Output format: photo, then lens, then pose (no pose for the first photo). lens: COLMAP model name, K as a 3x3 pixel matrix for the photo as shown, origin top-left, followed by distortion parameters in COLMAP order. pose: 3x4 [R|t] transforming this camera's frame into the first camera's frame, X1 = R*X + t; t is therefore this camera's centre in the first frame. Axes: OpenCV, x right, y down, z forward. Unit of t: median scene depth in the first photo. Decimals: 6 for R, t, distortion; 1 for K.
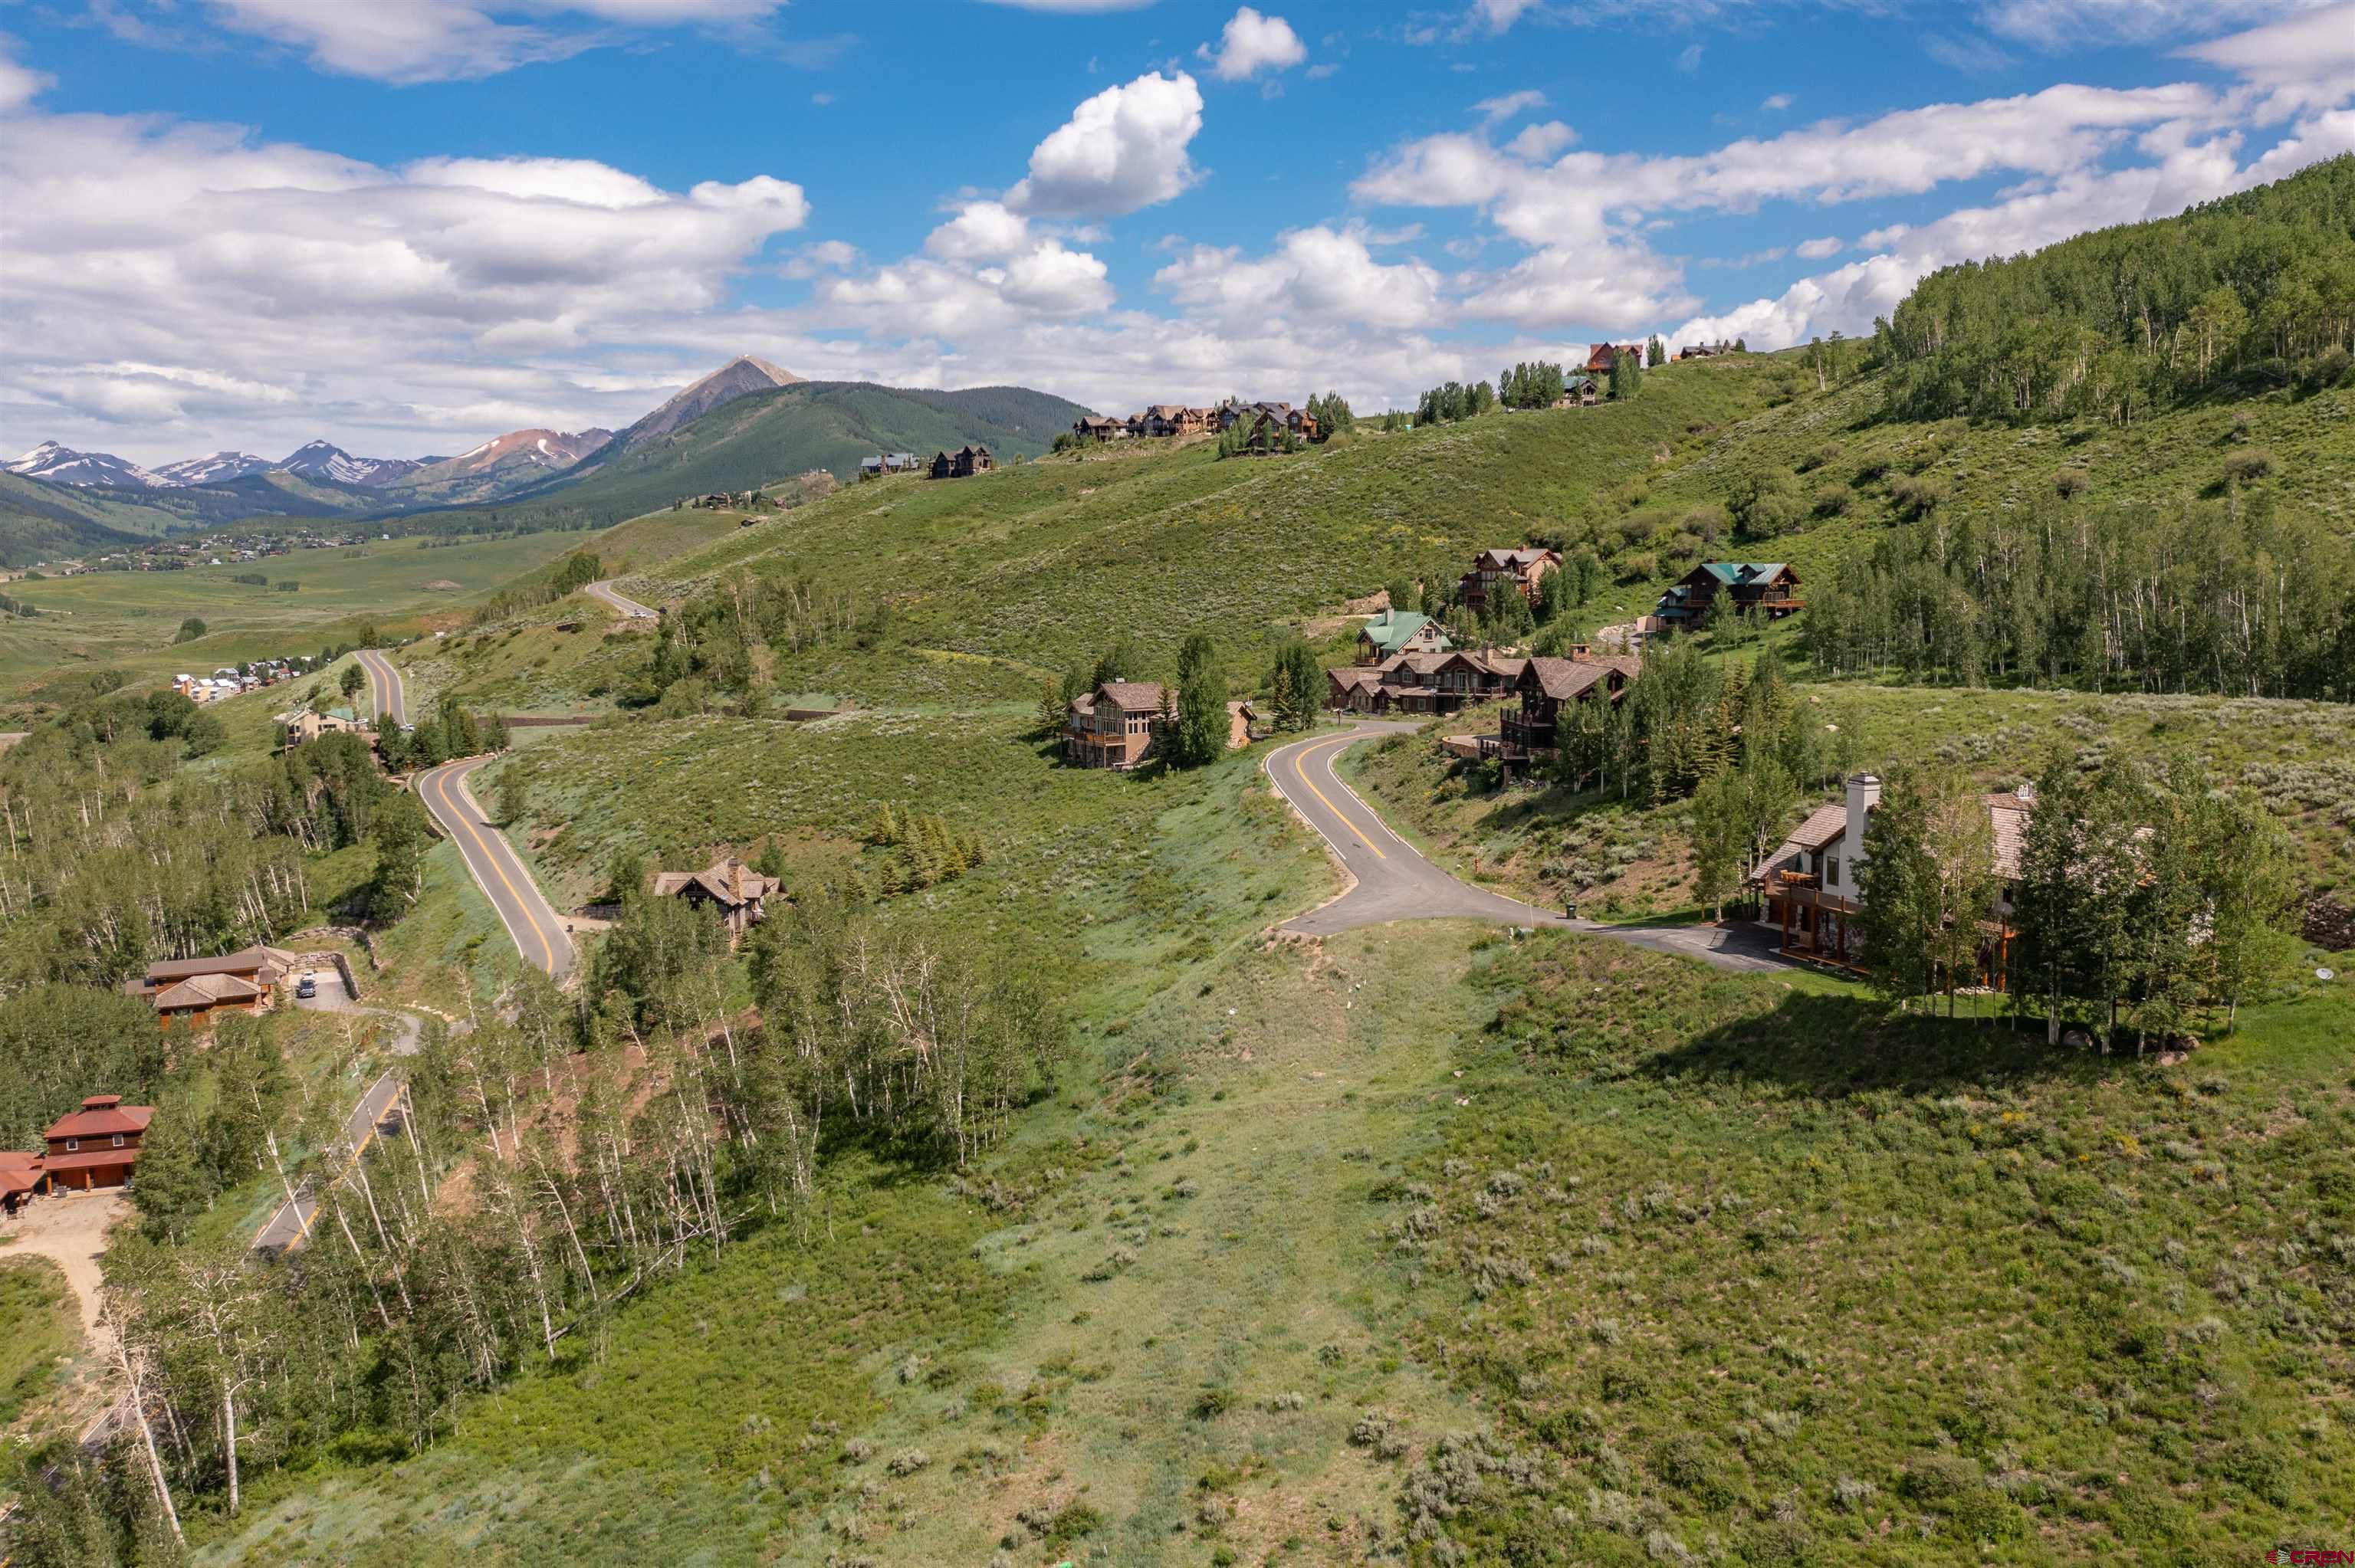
lens RADIAL K [[1880.1, 0, 1193.5], [0, 1880.1, 780.6], [0, 0, 1]] dist [-0.009531, -0.000263]
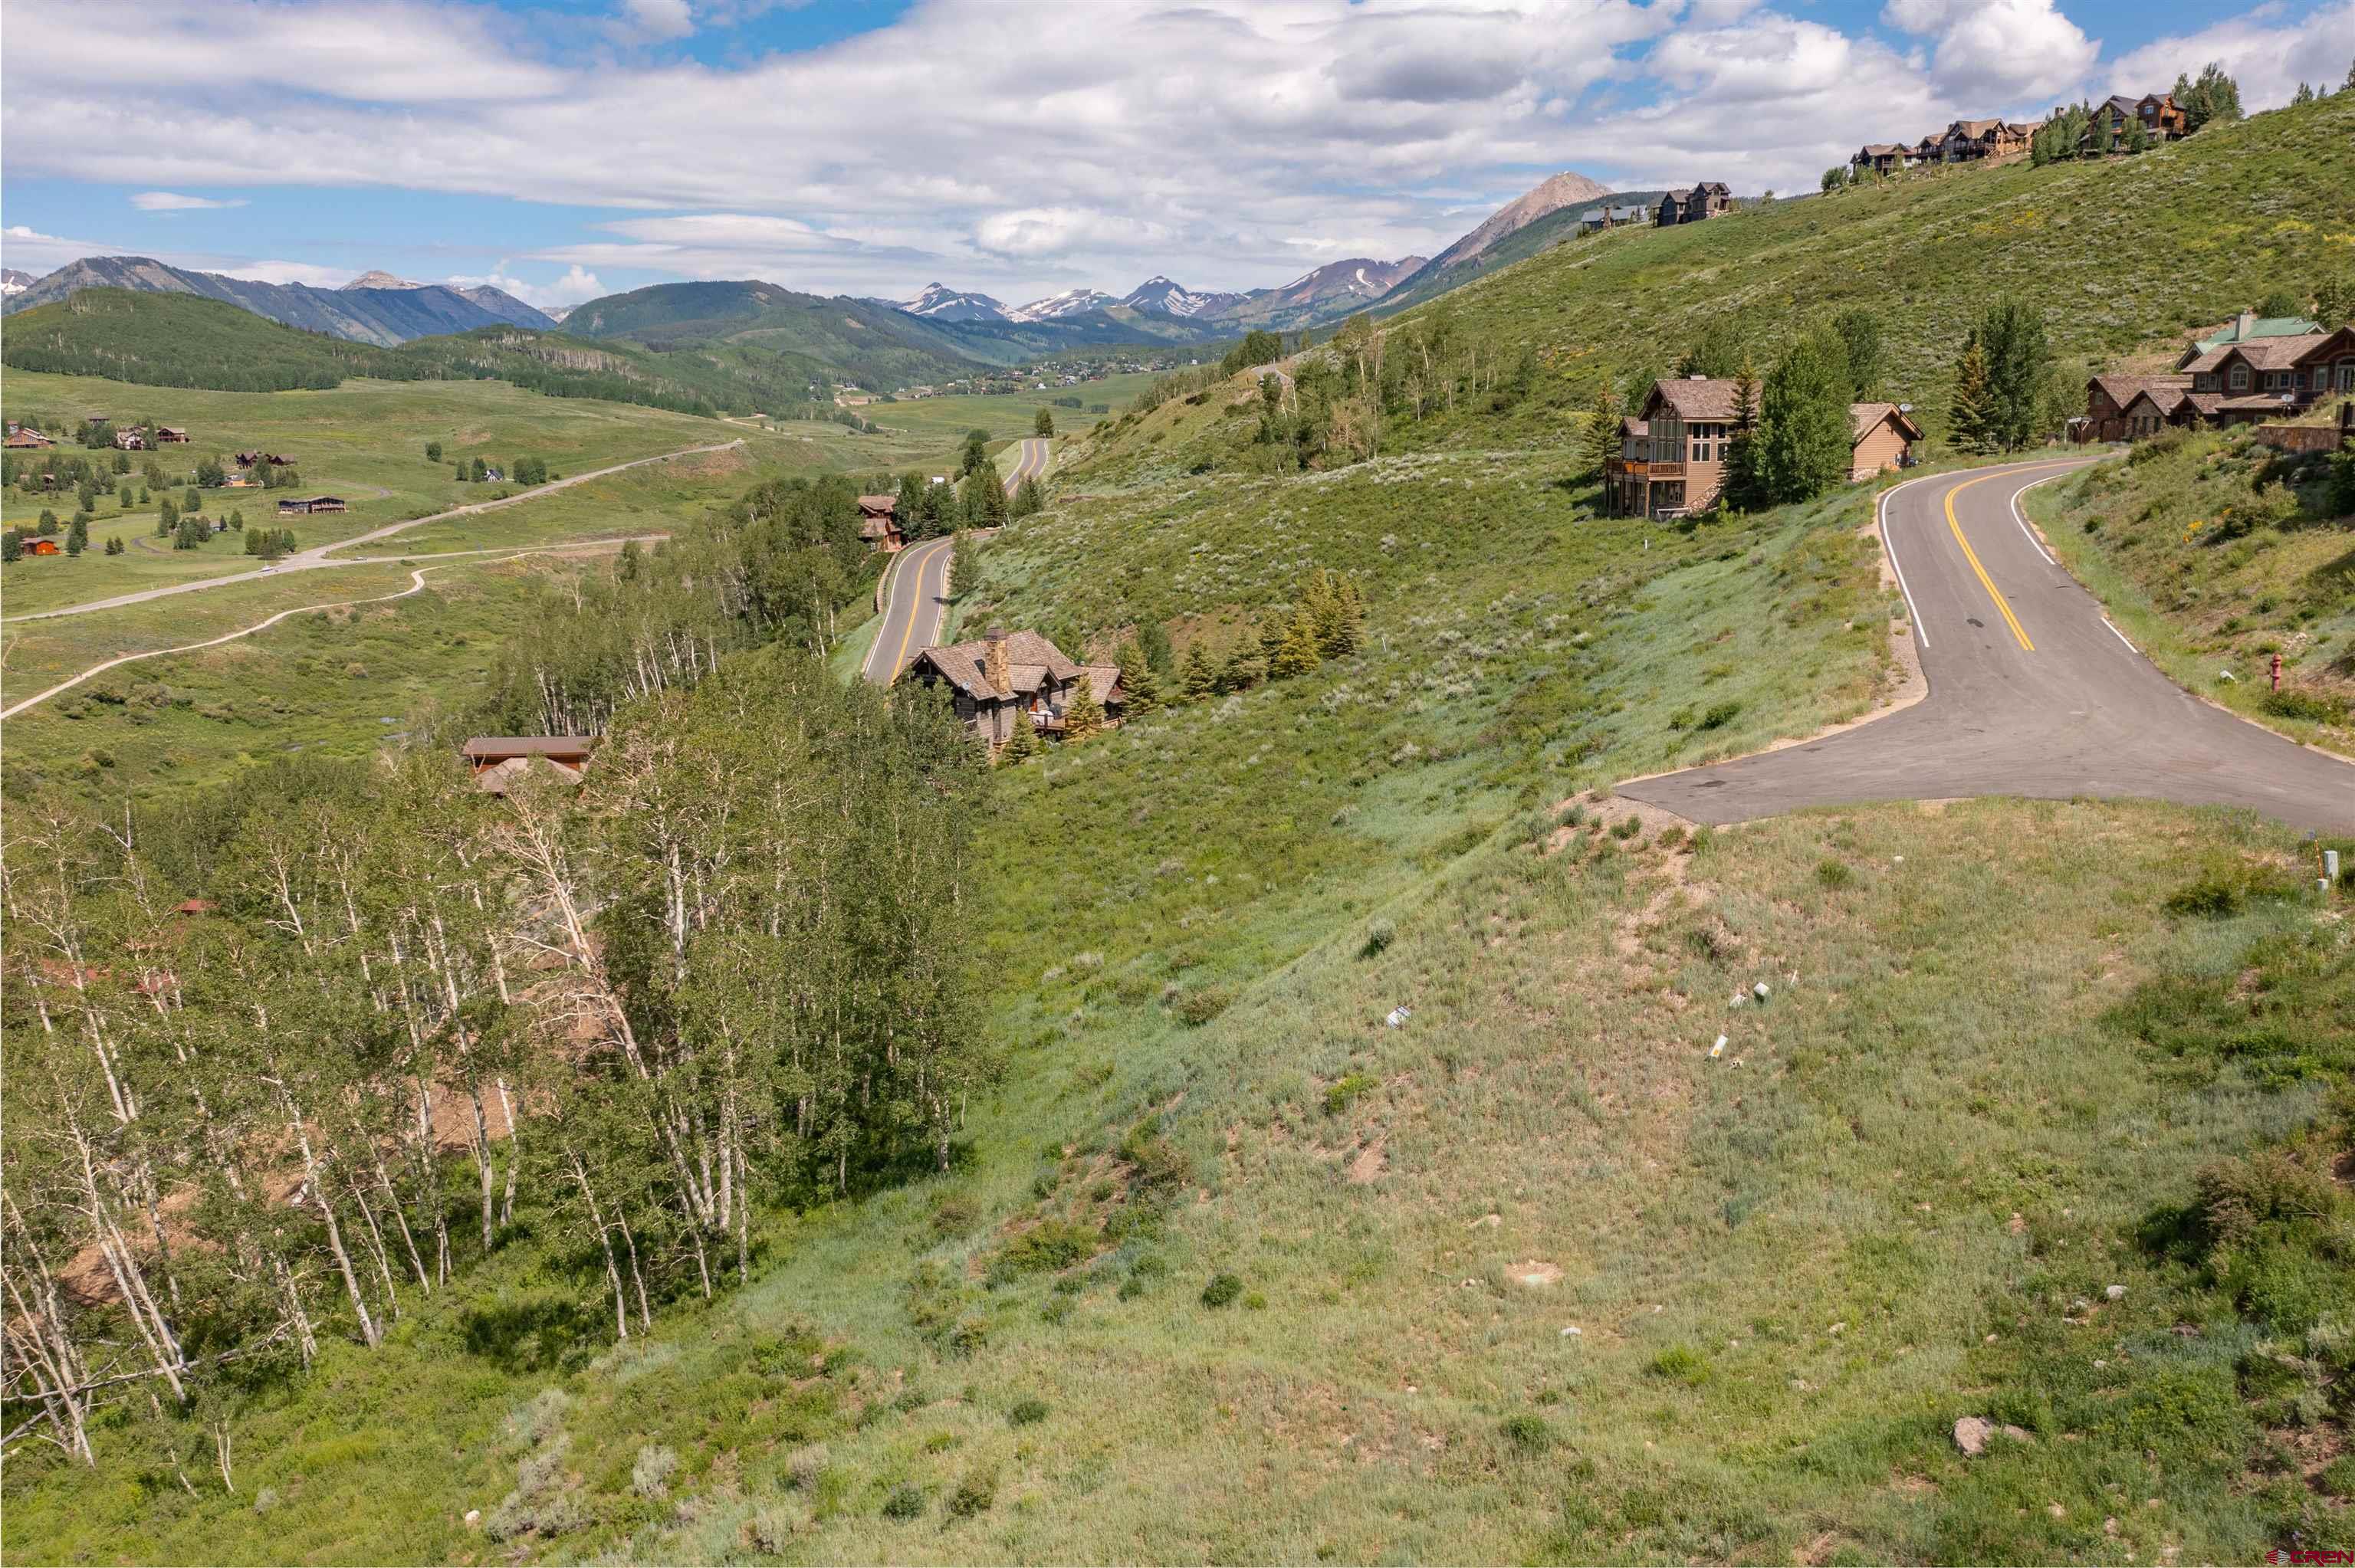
lens RADIAL K [[1921.2, 0, 1210.1], [0, 1921.2, 762.1], [0, 0, 1]] dist [-0.003609, 0.006054]
pose [[0.915658, 0.071384, -0.395569, 0.070364], [-0.042940, 0.995844, 0.080313, 0.026580], [0.399659, -0.056554, 0.914918, 0.364451]]
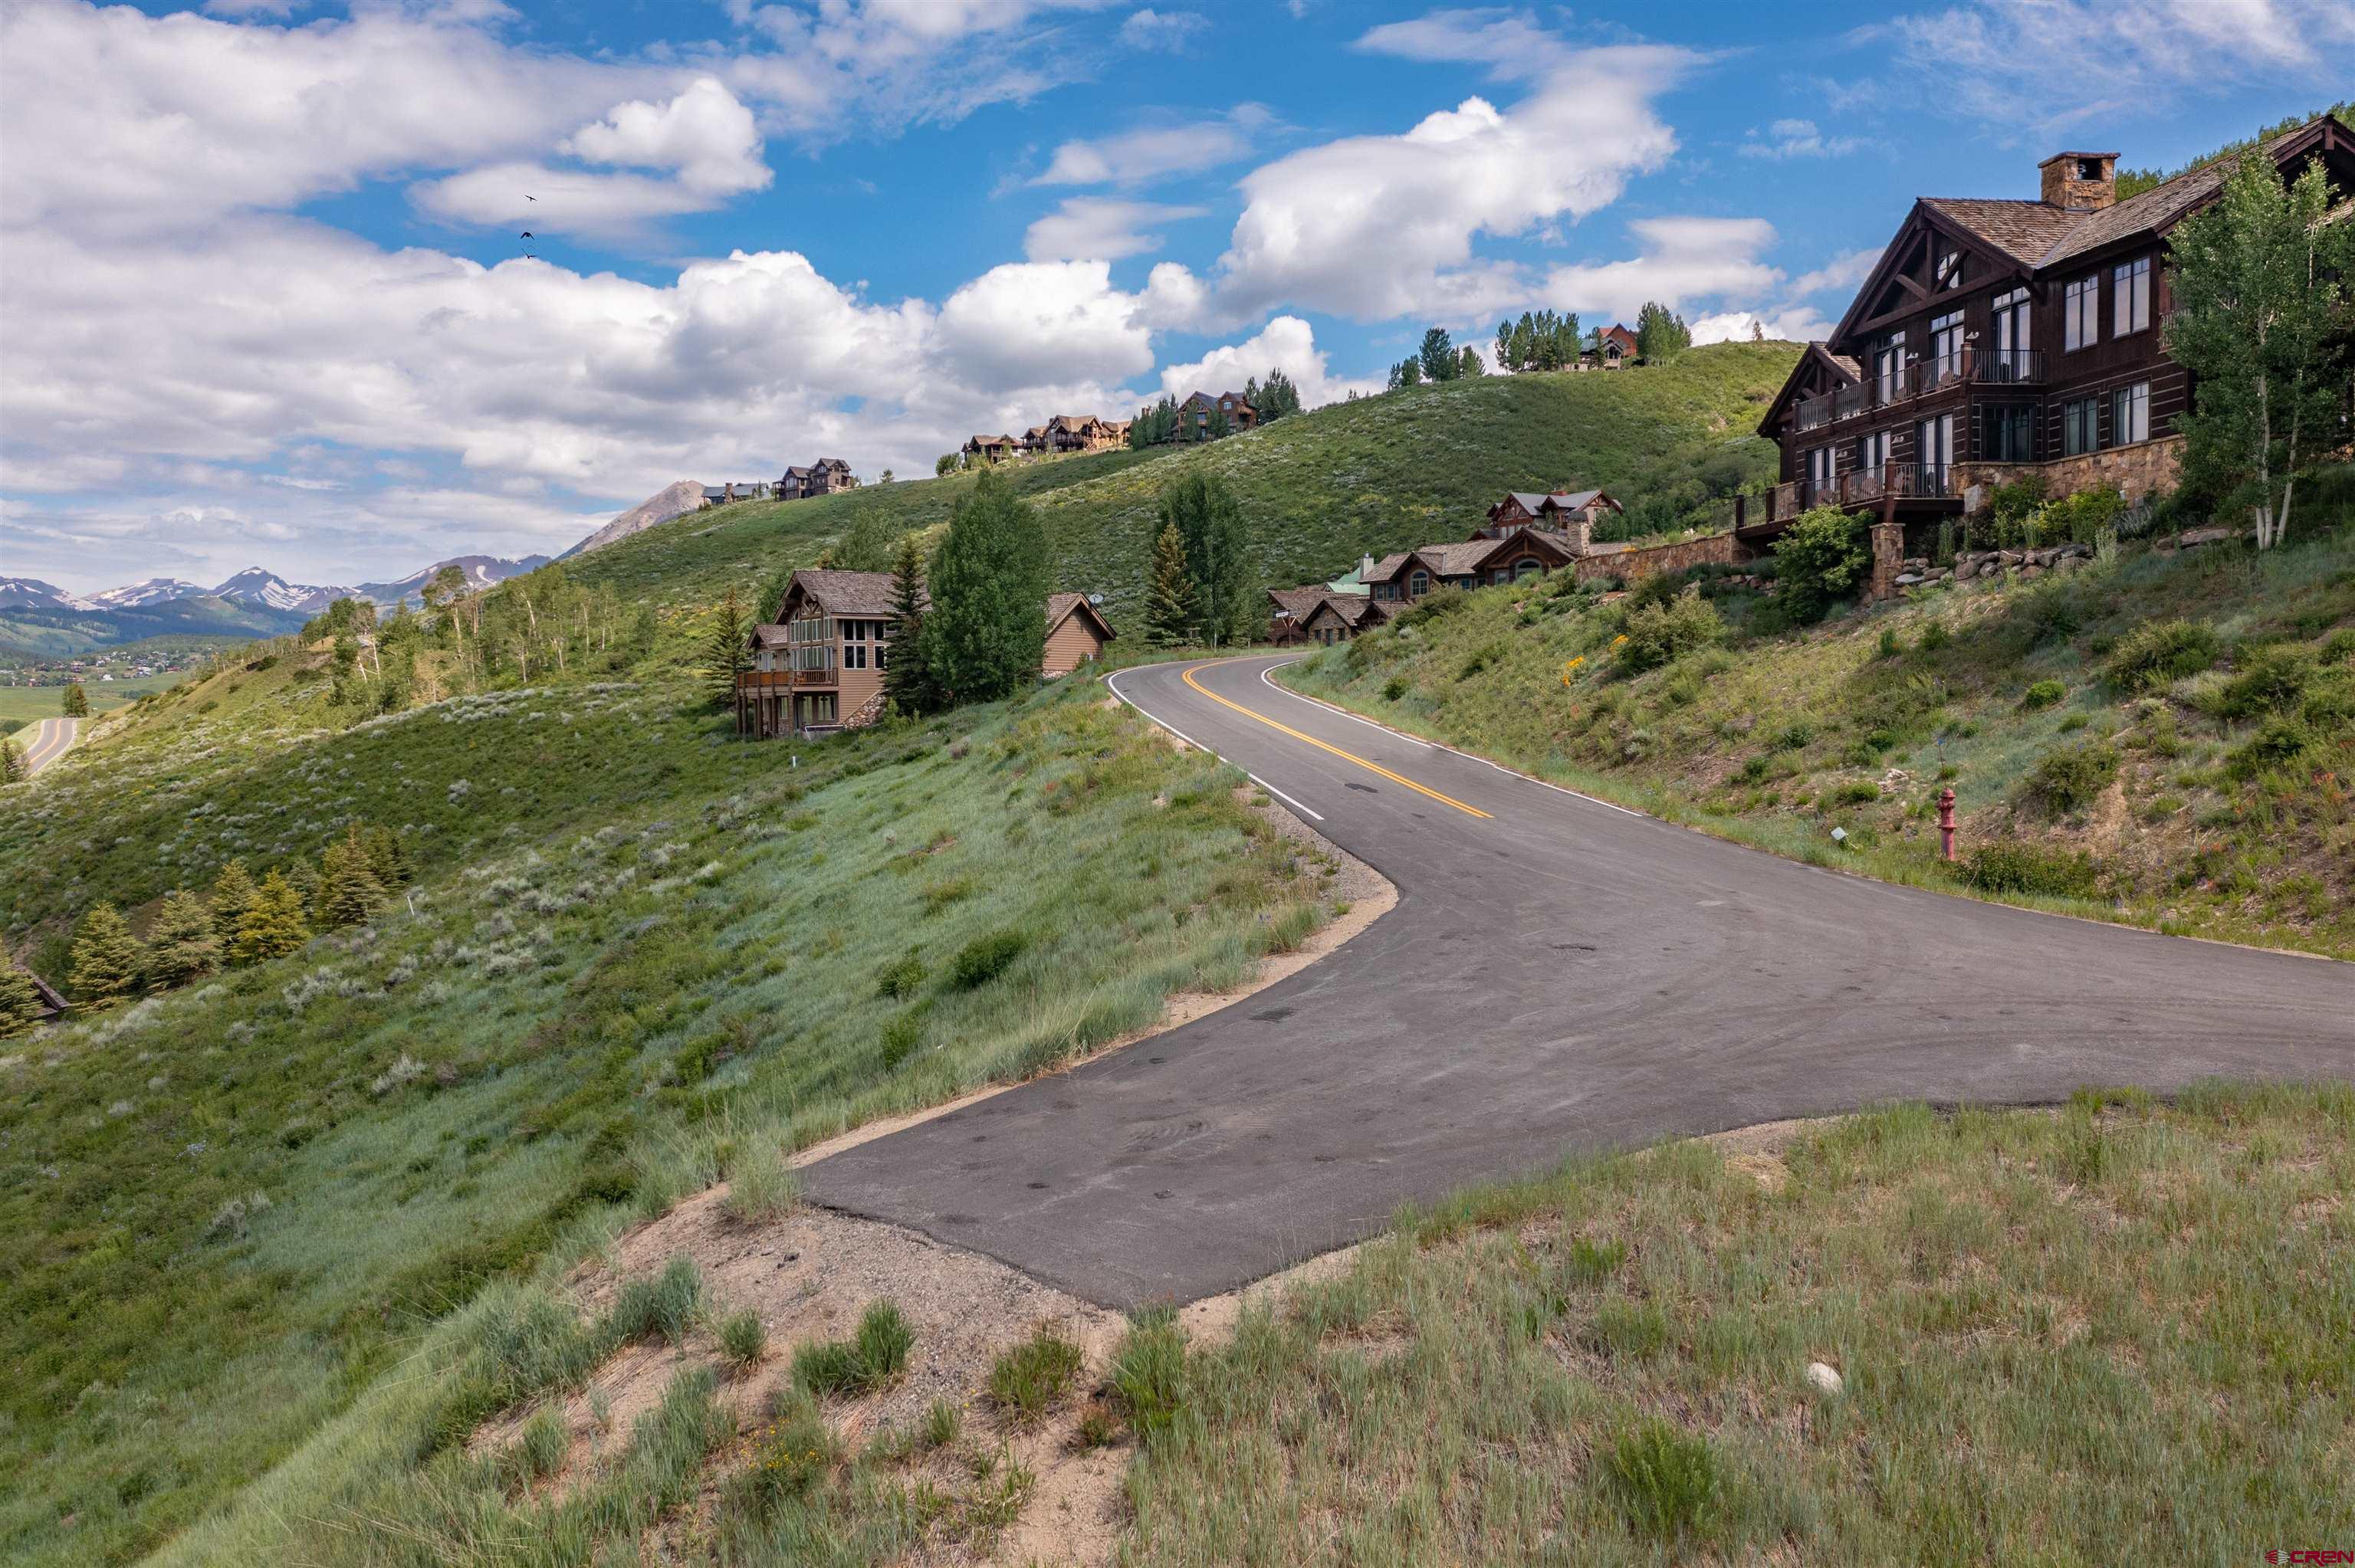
lens RADIAL K [[1866.1, 0, 1168.5], [0, 1866.1, 784.0], [0, 0, 1]] dist [-0.009313, 0.007328]
pose [[0.999906, -0.002440, 0.013513, 0.039072], [0.003361, 0.997640, -0.068586, 0.035509], [-0.013314, 0.068625, 0.997554, 0.513049]]
